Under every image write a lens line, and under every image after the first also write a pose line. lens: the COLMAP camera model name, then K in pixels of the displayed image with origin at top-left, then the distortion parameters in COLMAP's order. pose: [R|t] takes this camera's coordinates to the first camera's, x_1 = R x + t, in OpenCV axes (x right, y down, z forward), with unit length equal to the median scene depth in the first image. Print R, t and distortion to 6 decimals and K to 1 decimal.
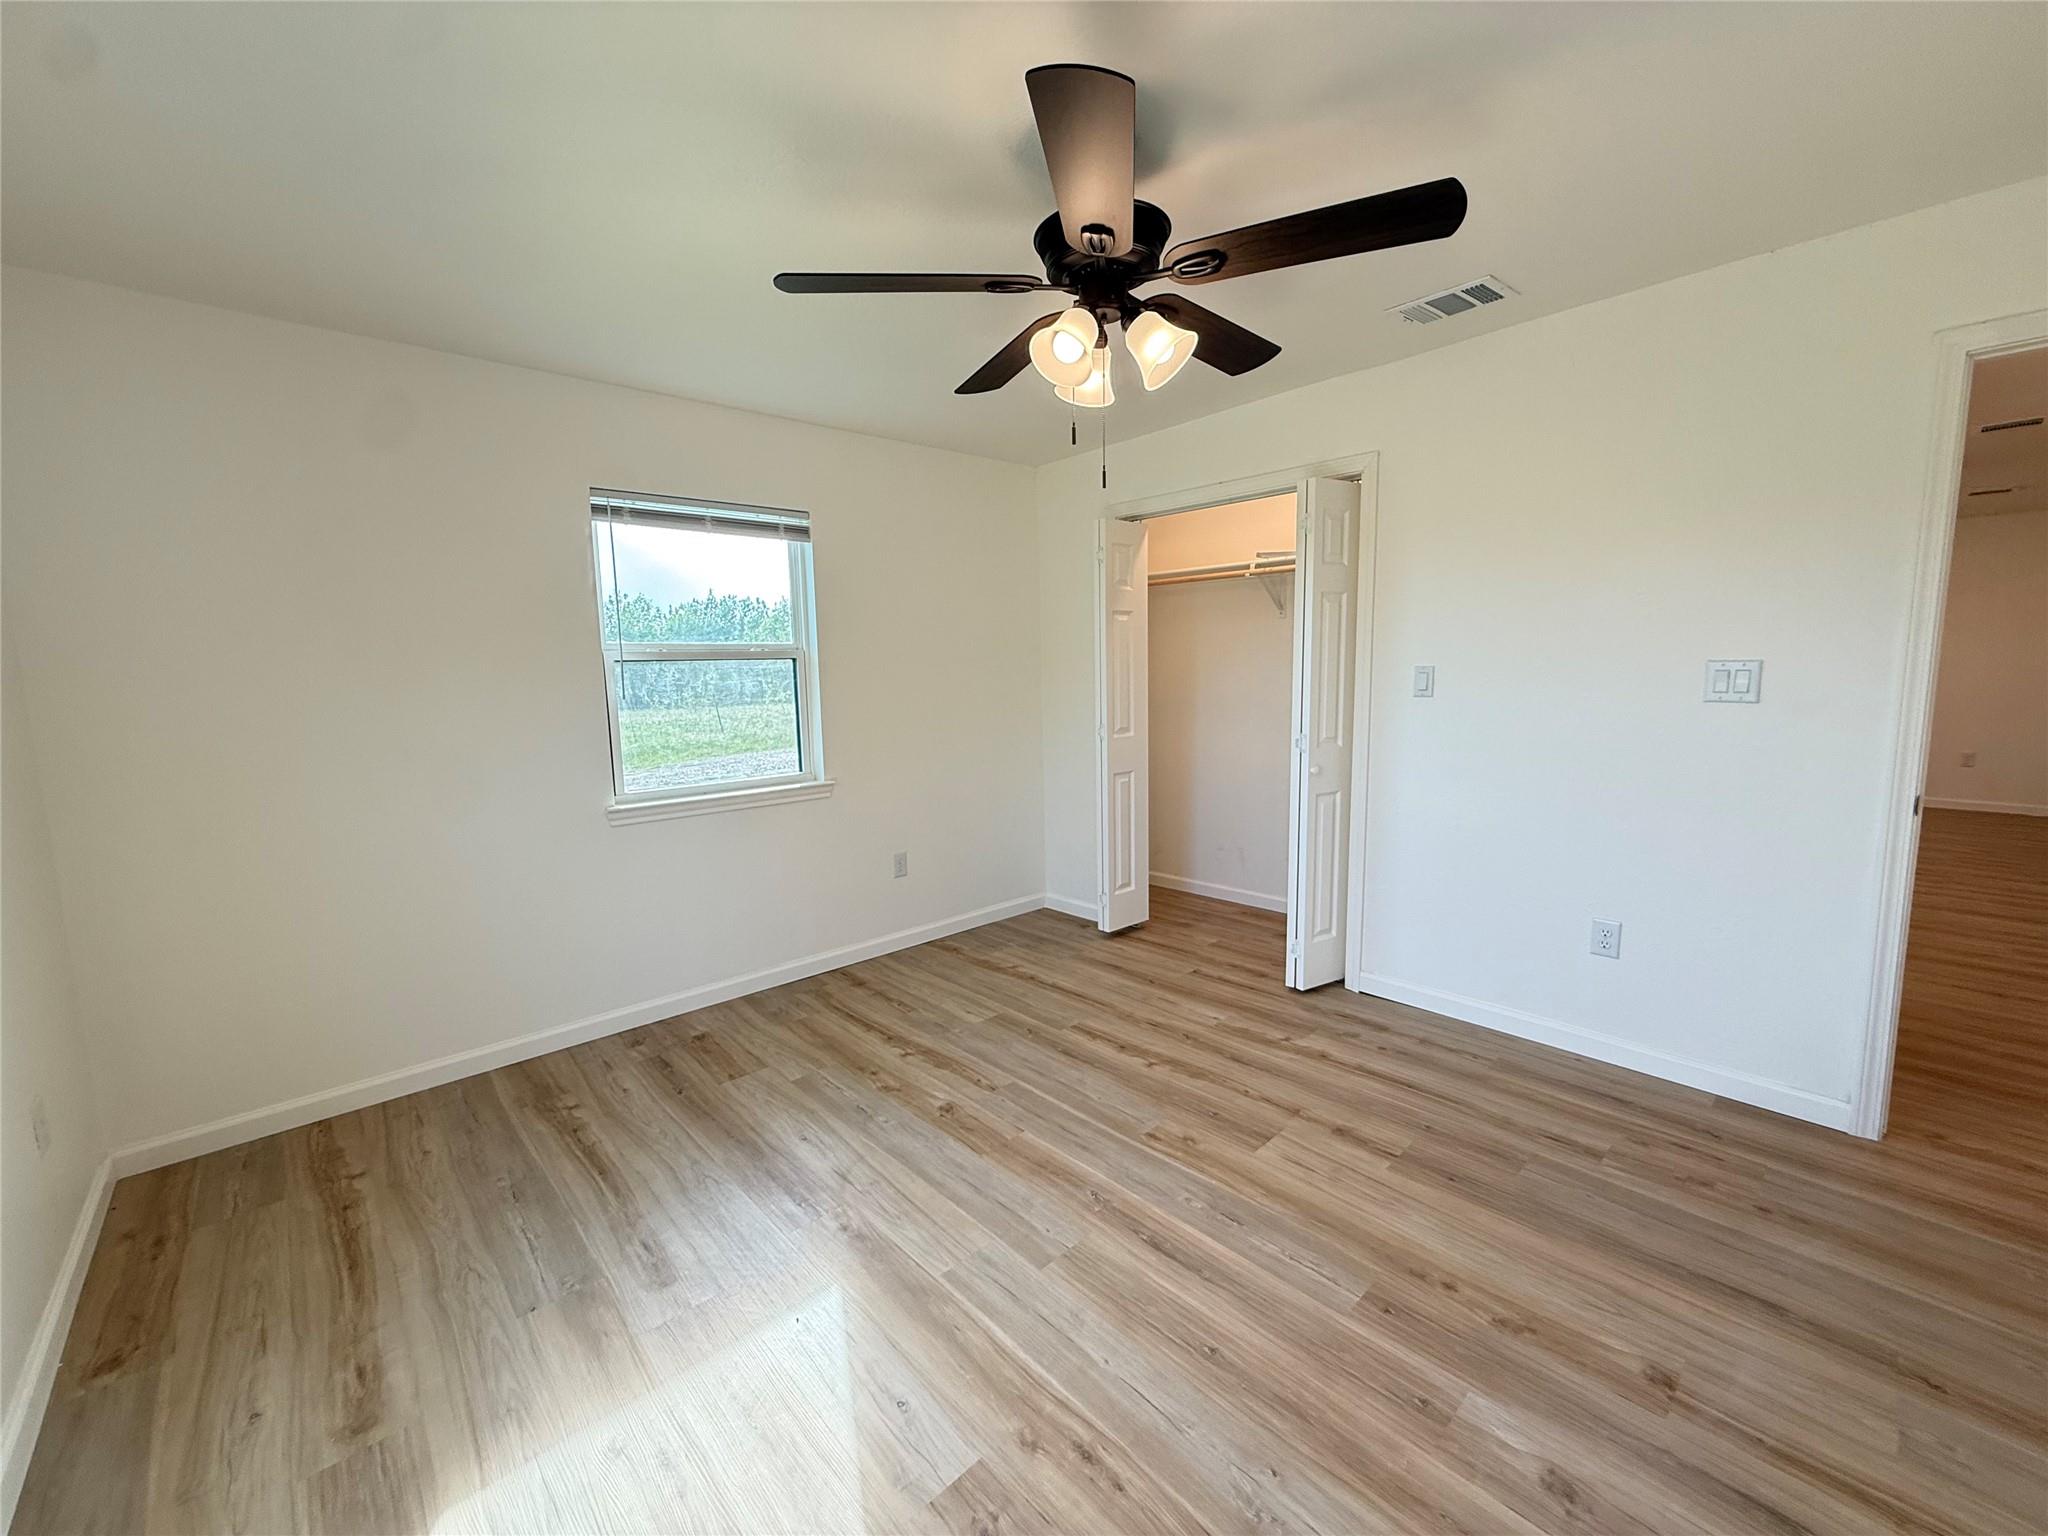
lens RADIAL K [[816.0, 0, 1017.9], [0, 816.0, 773.6], [0, 0, 1]] dist [0.000003, -0.000080]
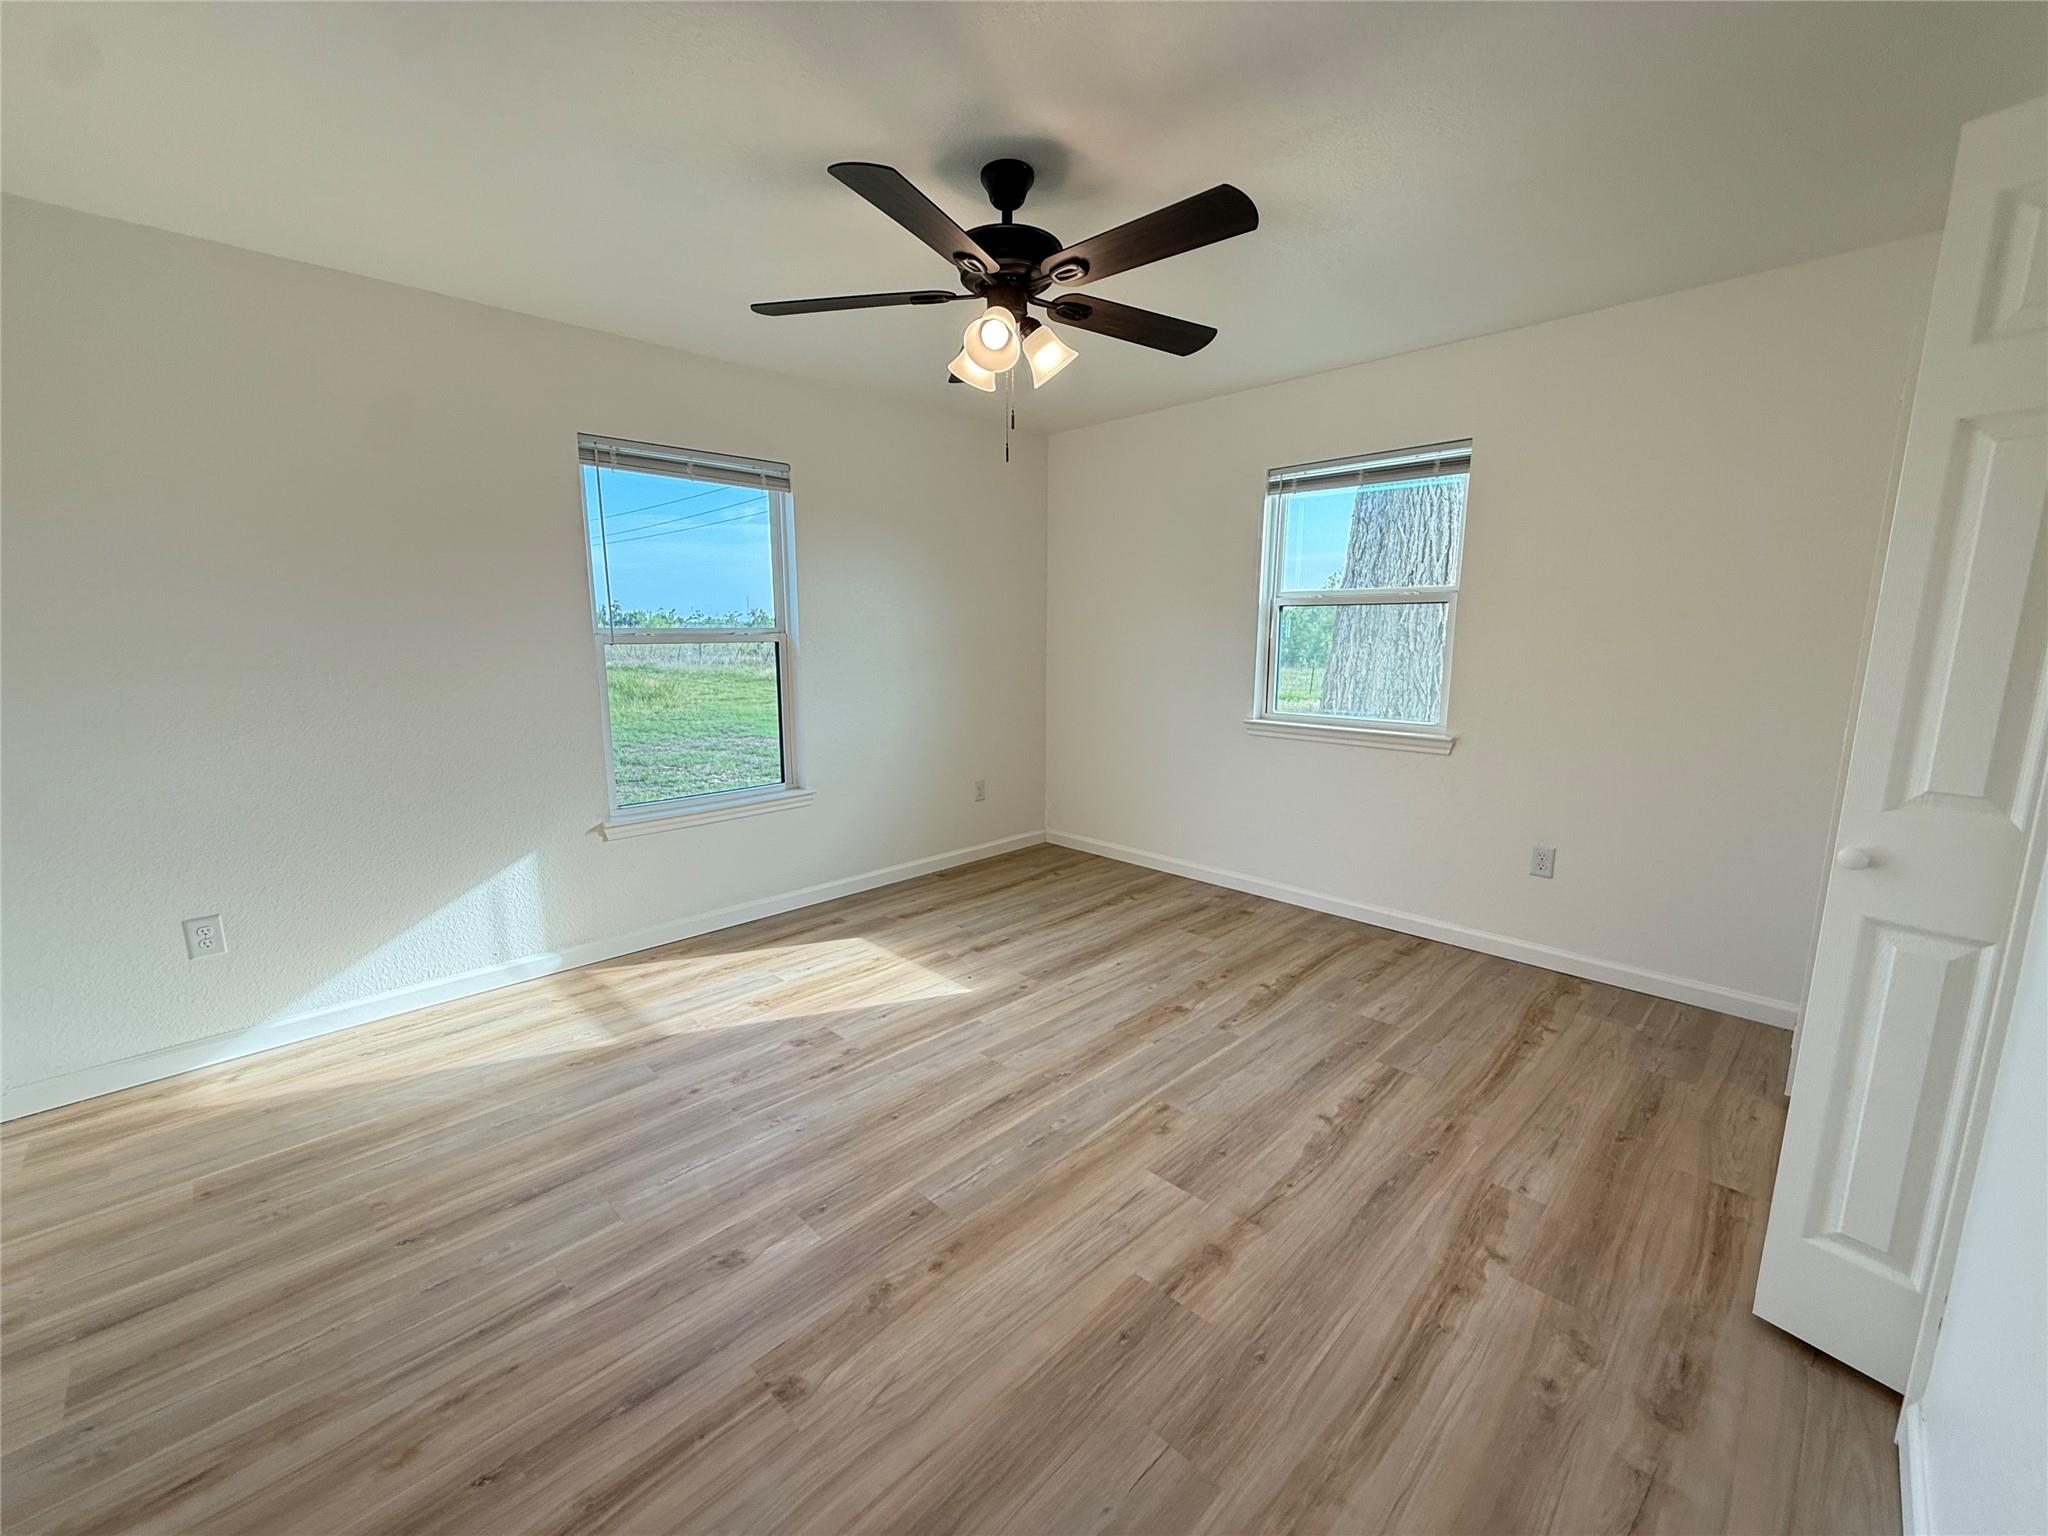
lens RADIAL K [[816.0, 0, 1017.9], [0, 816.0, 773.6], [0, 0, 1]] dist [0.000003, -0.000080]
pose [[0.046017, 0.195587, -0.979606, 0.887327], [-0.133242, 0.973084, 0.188026, -0.080438], [0.990015, 0.121872, 0.070839, 0.626938]]
